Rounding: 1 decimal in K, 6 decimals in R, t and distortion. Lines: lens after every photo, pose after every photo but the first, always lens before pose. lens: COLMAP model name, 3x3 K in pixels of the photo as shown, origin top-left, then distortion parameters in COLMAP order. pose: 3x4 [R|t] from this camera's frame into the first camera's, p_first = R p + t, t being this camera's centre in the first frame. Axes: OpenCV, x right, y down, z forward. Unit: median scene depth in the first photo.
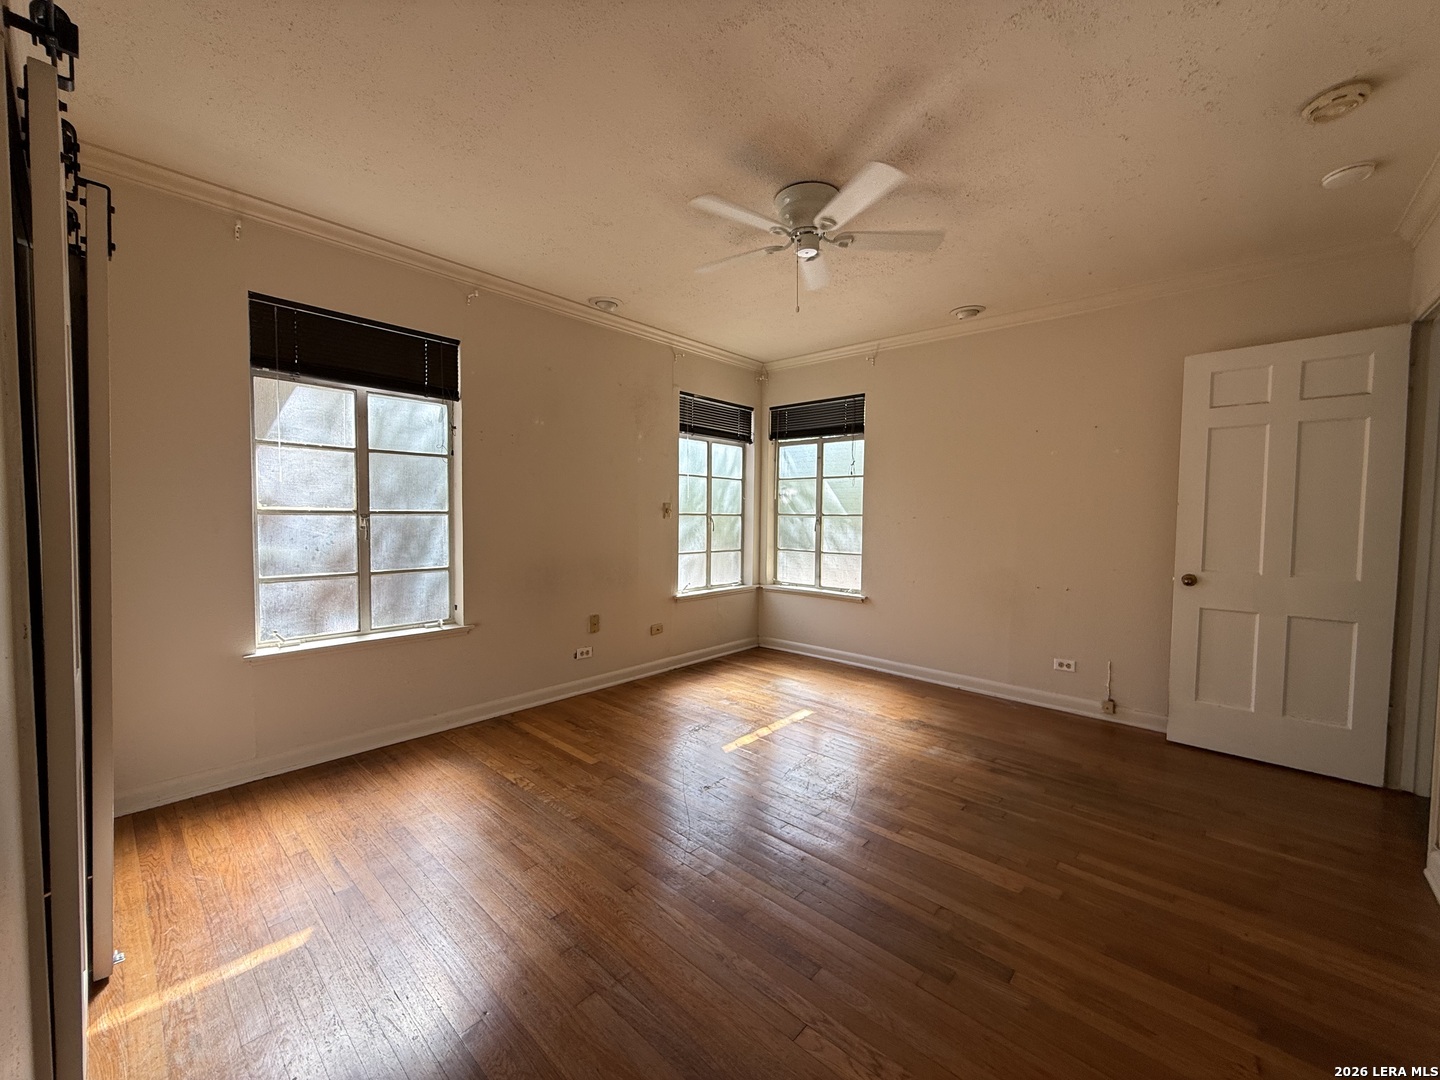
lens RADIAL K [[577.5, 0, 714.6], [0, 577.5, 538.8], [0, 0, 1]] dist [0.005425, 0.000390]
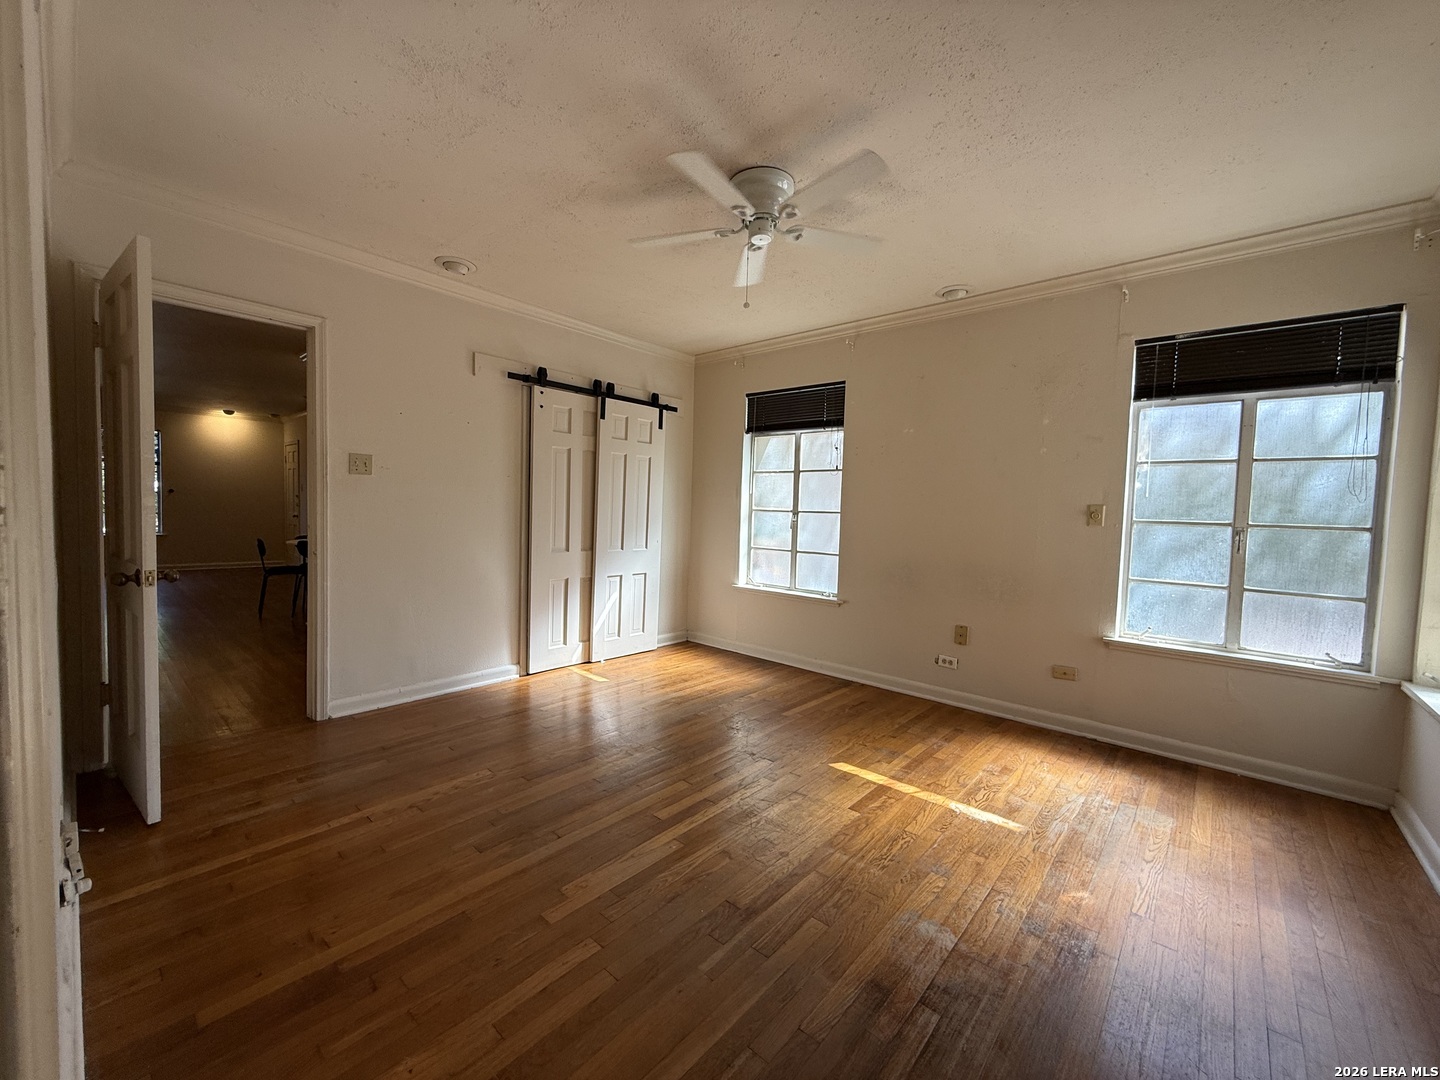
lens RADIAL K [[577.5, 0, 714.6], [0, 577.5, 538.8], [0, 0, 1]] dist [0.005425, 0.000390]
pose [[0.013796, 0.042595, -0.998997, 0.860724], [-0.076046, 0.996243, 0.041427, -0.018642], [0.997009, 0.075399, 0.016983, 0.700730]]
